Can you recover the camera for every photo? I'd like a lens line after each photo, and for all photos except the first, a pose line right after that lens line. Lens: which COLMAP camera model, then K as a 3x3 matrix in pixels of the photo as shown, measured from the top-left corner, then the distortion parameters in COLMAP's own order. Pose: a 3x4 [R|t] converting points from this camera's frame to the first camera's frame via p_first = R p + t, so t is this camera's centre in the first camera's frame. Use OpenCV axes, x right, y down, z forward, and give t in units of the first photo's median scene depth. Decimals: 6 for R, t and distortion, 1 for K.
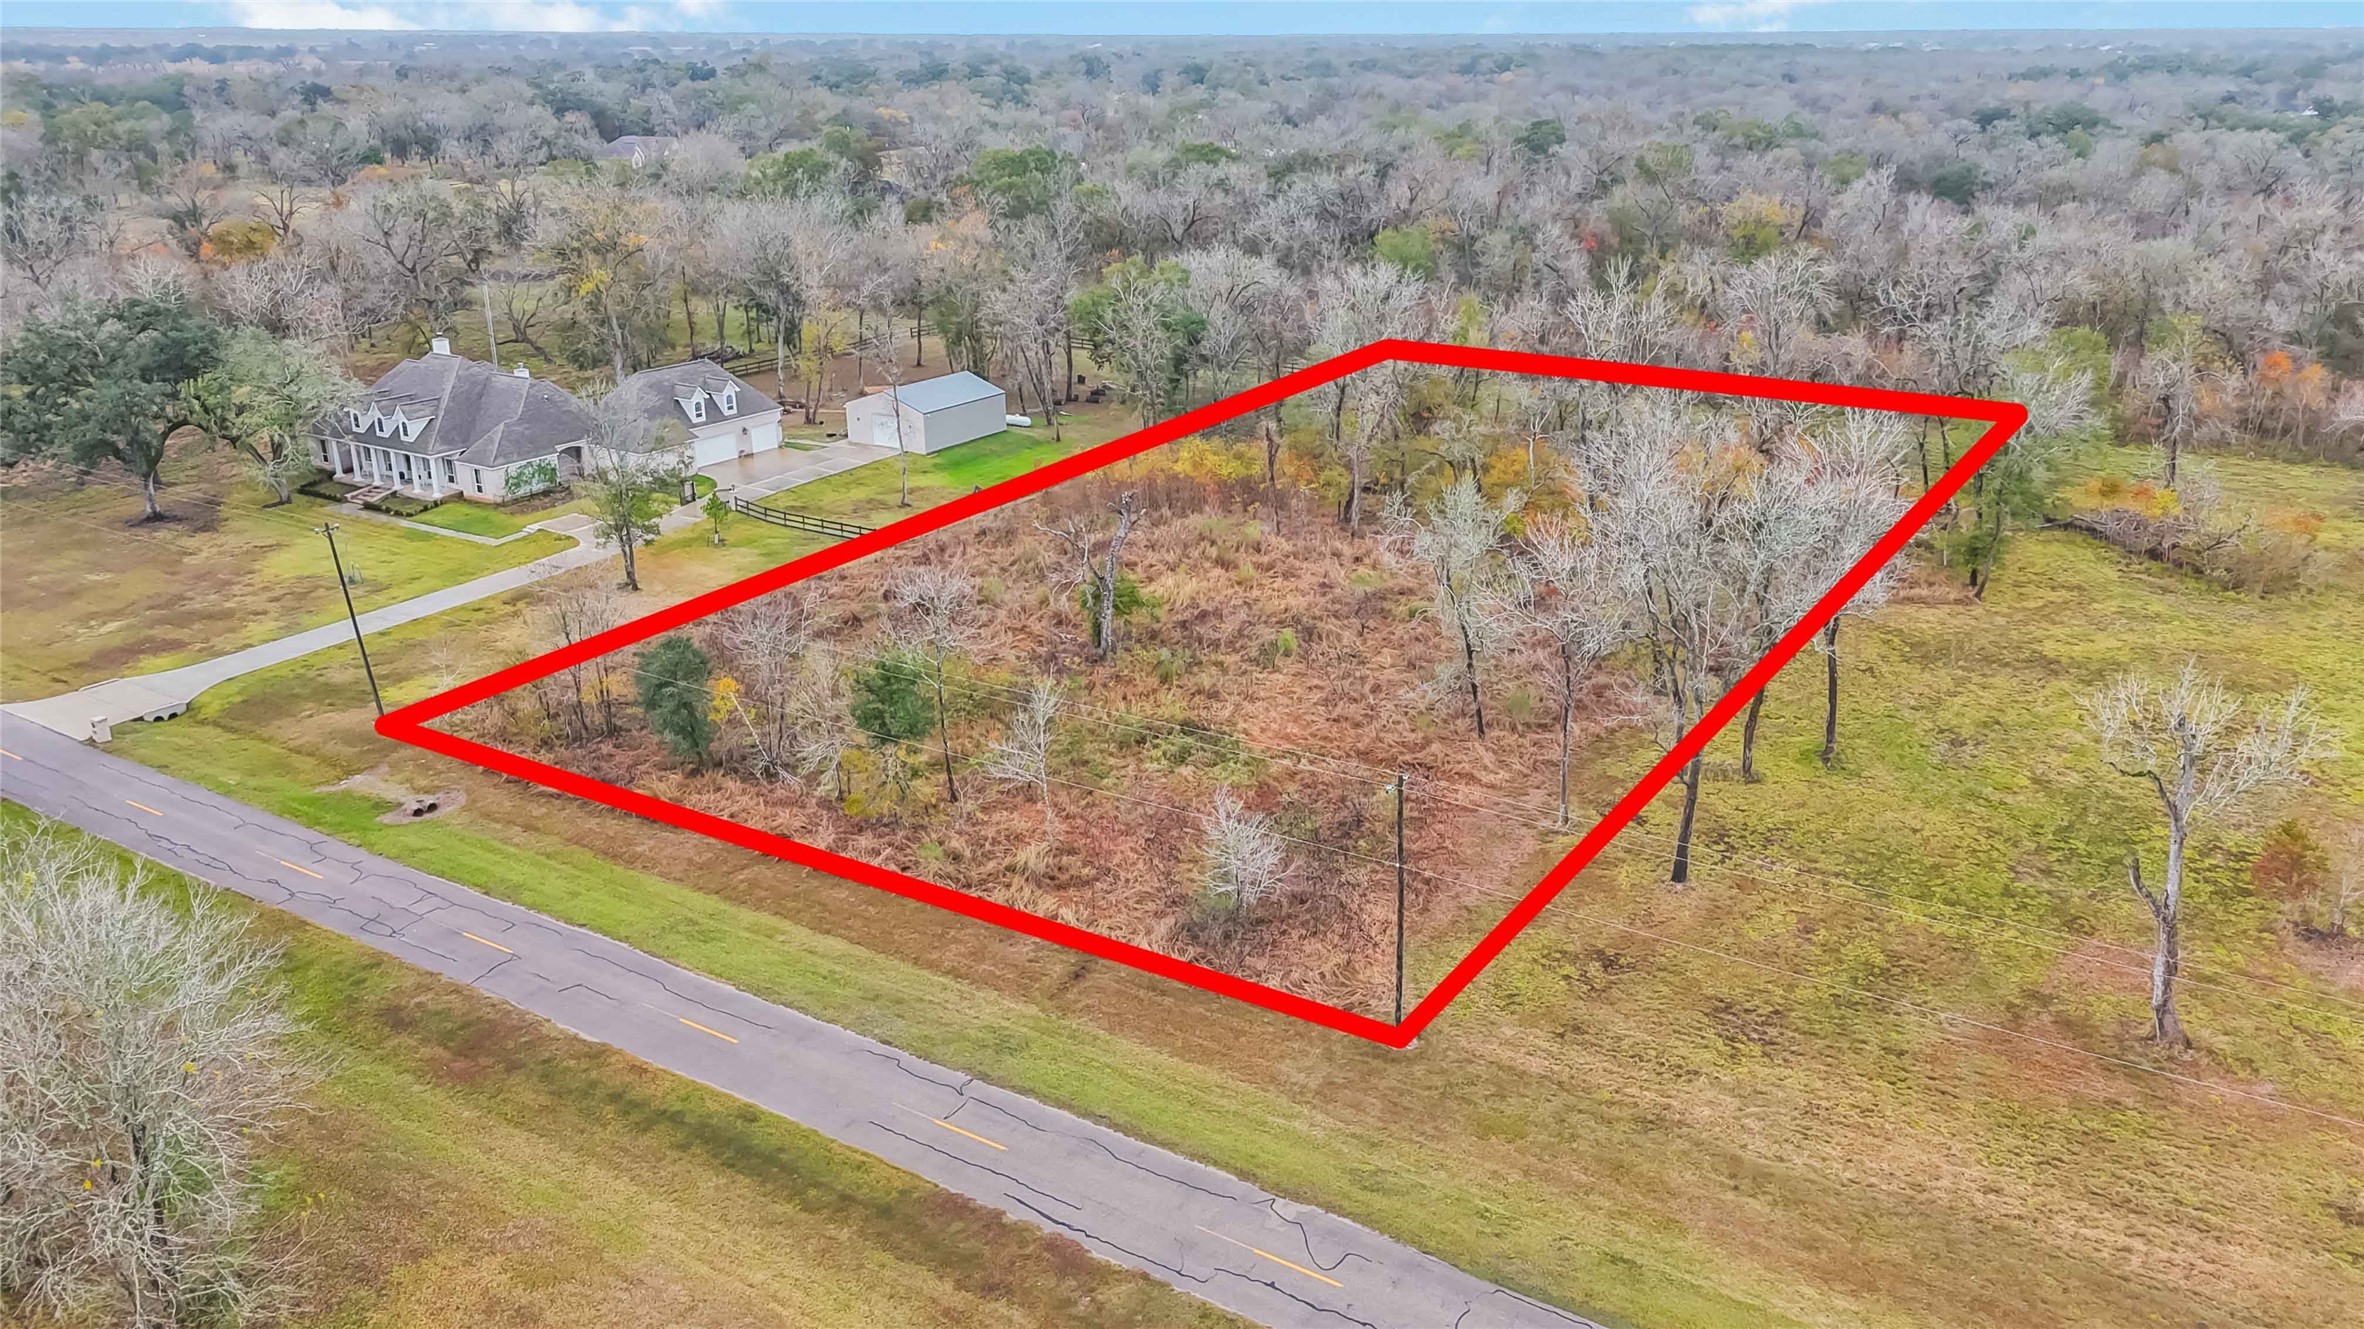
lens RADIAL K [[1715.4, 0, 1190.4], [0, 1715.4, 663.8], [0, 0, 1]] dist [0.072154, -0.061680]
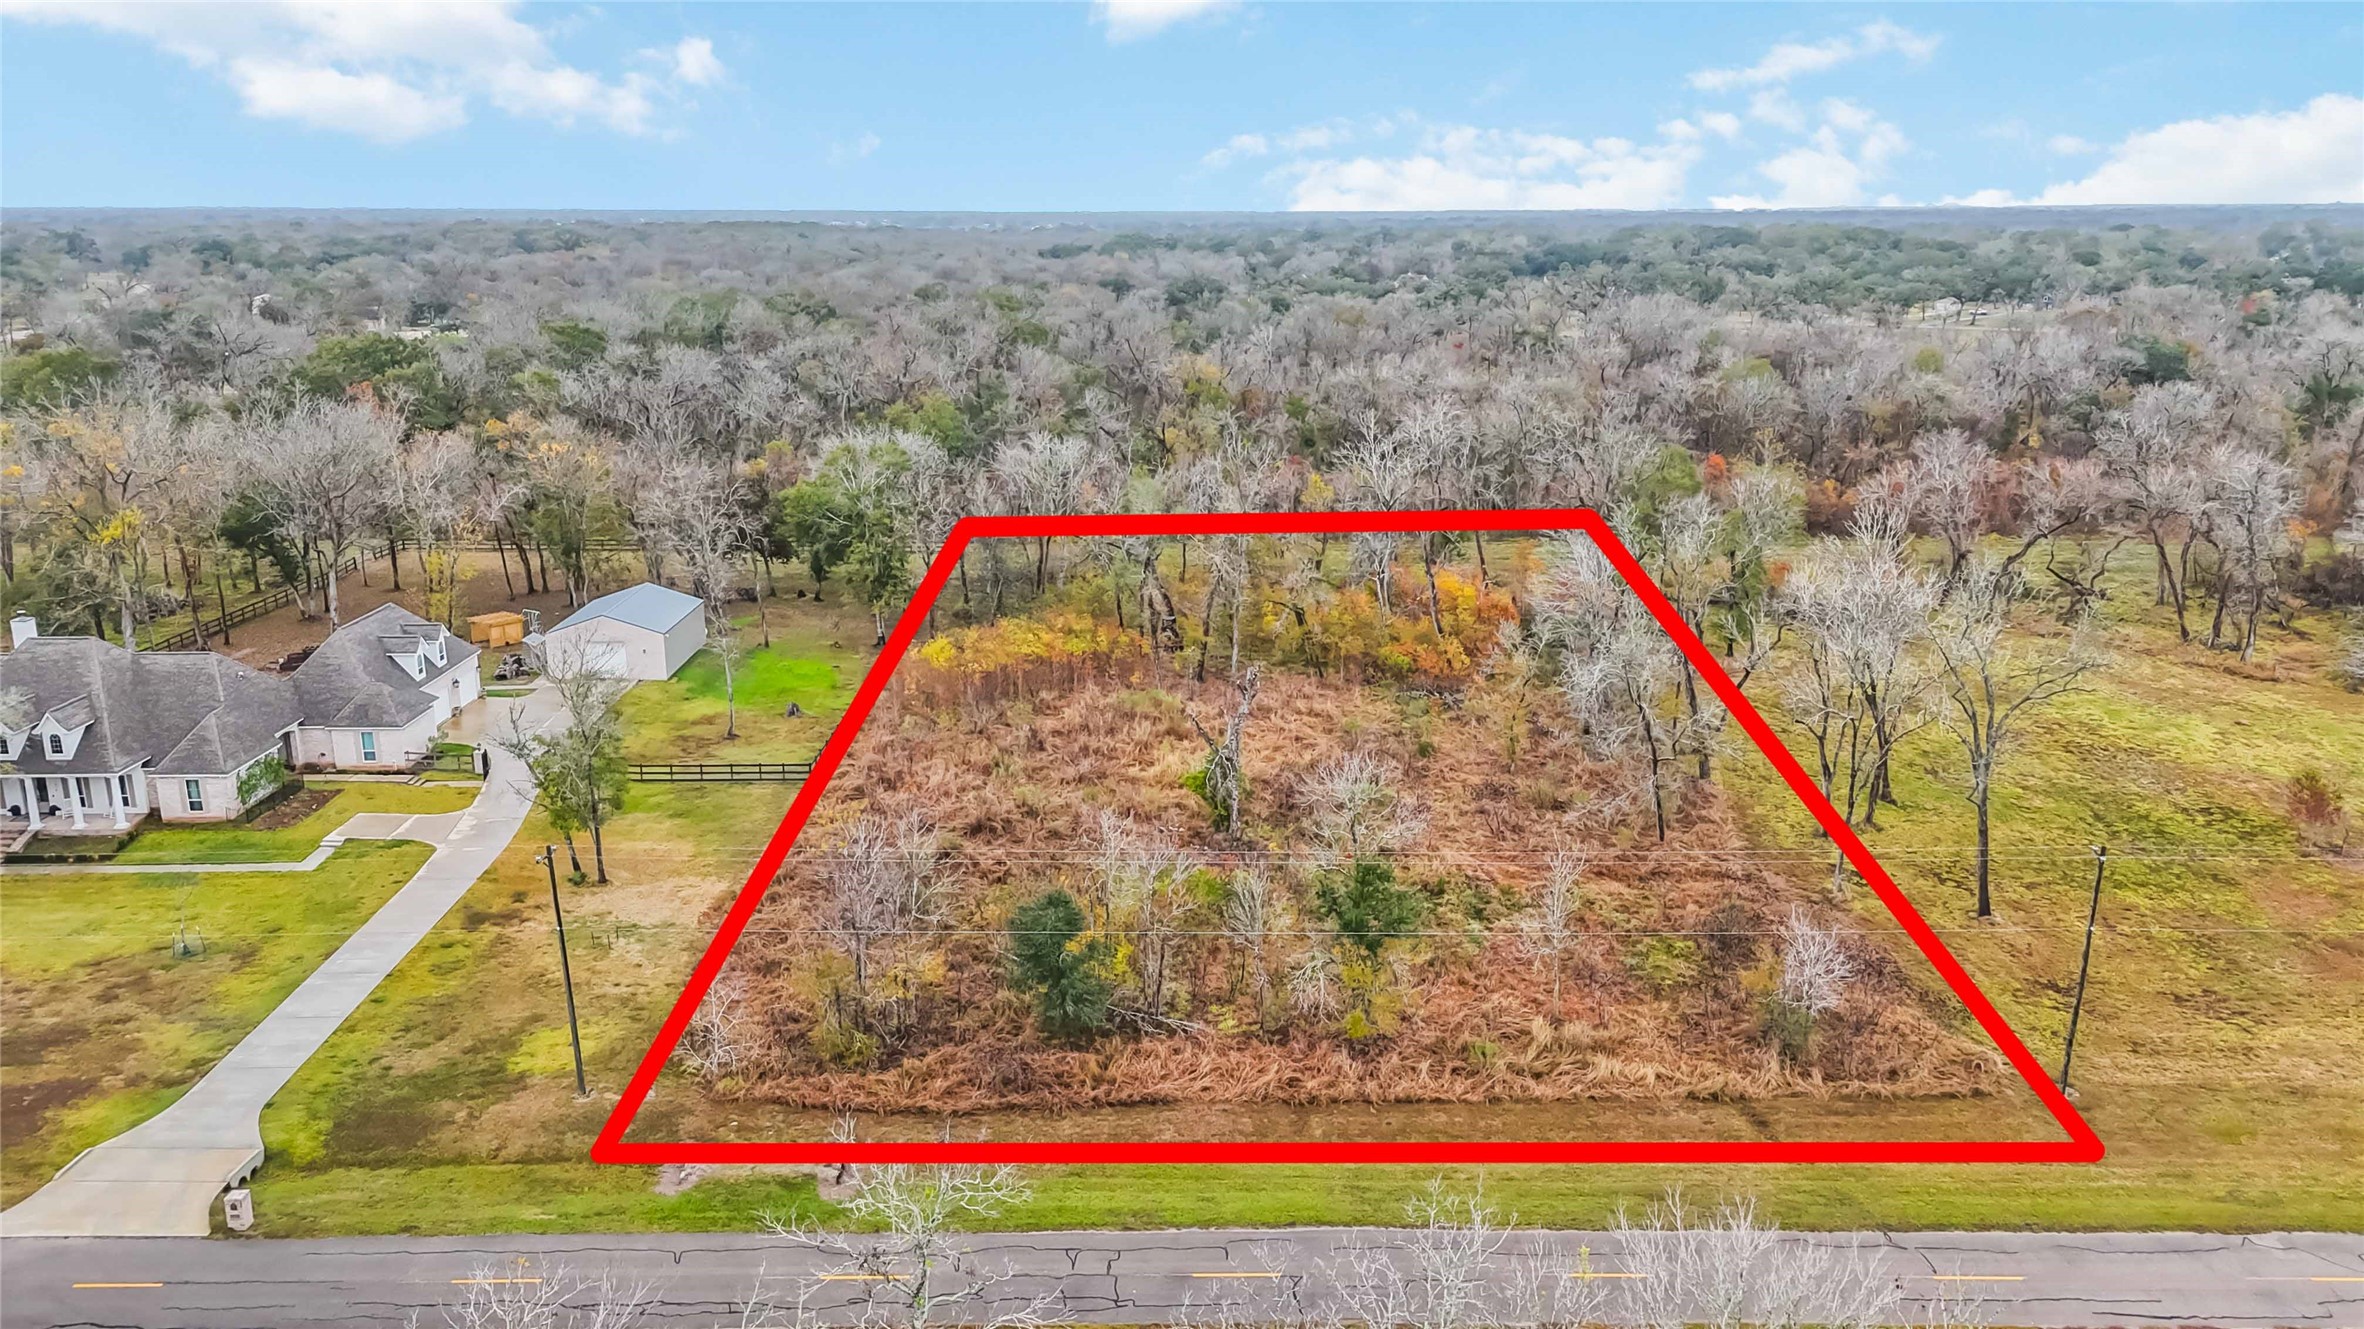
lens RADIAL K [[1715.4, 0, 1190.4], [0, 1715.4, 663.8], [0, 0, 1]] dist [0.072154, -0.061680]
pose [[0.846010, -0.134765, 0.515853, -0.428375], [0.183137, 0.982112, -0.043774, -0.049820], [-0.500727, 0.131505, 0.855558, 0.139140]]
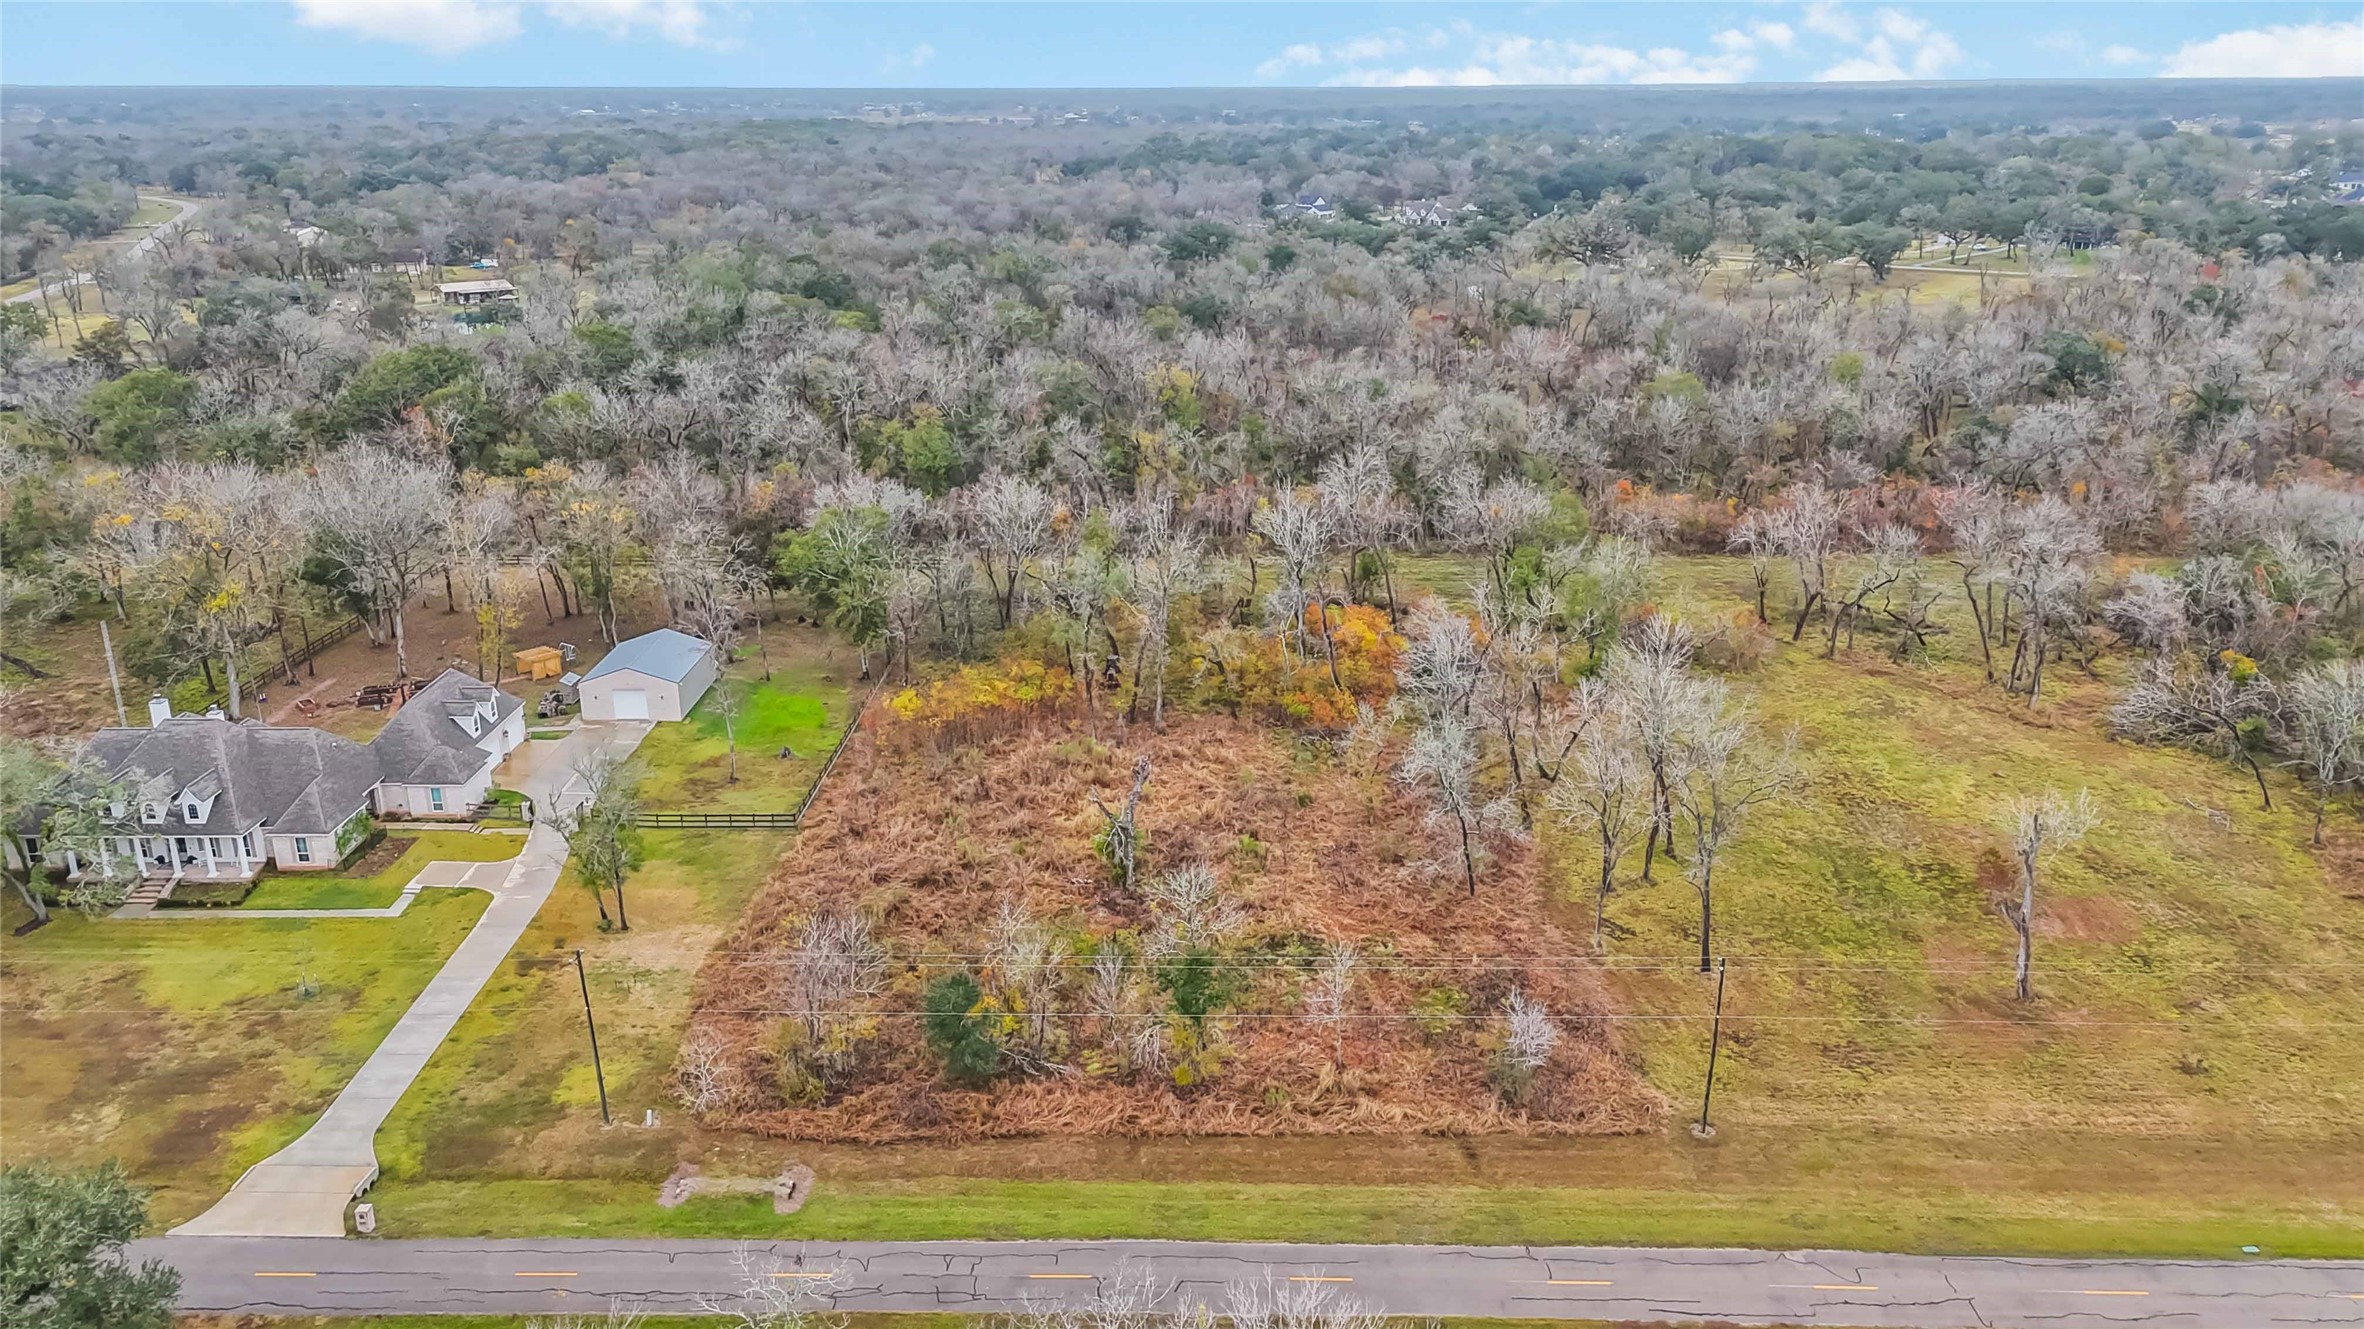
lens RADIAL K [[1715.4, 0, 1190.4], [0, 1715.4, 663.8], [0, 0, 1]] dist [0.072154, -0.061680]
pose [[0.857840, -0.164655, 0.486826, -0.441074], [0.178682, 0.983745, 0.017865, -0.135497], [-0.481854, 0.071662, 0.873316, -0.056410]]
